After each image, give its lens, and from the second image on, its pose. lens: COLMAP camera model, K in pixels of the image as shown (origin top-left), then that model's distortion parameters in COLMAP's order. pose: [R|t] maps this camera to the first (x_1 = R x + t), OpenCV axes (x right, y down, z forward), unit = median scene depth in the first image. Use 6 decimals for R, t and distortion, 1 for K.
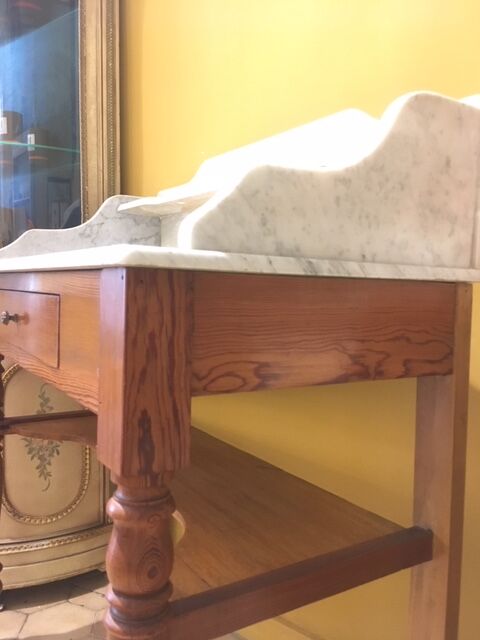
lens RADIAL K [[549.6, 0, 243.7], [0, 549.6, 322.4], [0, 0, 1]] dist [0.090338, -0.121634]
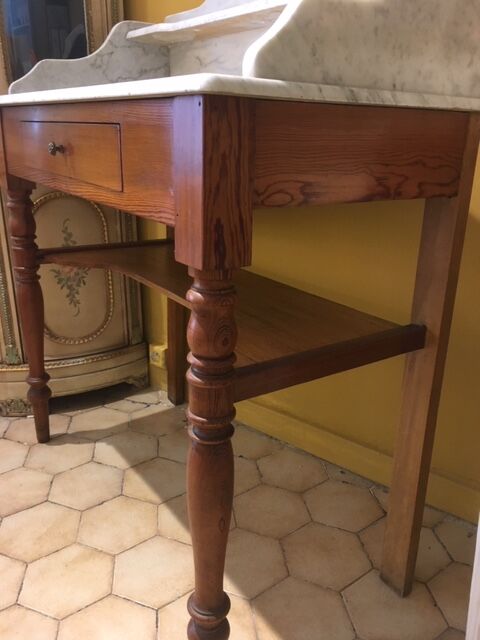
lens RADIAL K [[549.6, 0, 243.7], [0, 549.6, 322.4], [0, 0, 1]] dist [0.090338, -0.121634]
pose [[0.999600, -0.010438, 0.026302, -0.113949], [0.002962, 0.962965, 0.269609, 0.034580], [-0.028143, -0.269423, 0.962611, -0.198133]]
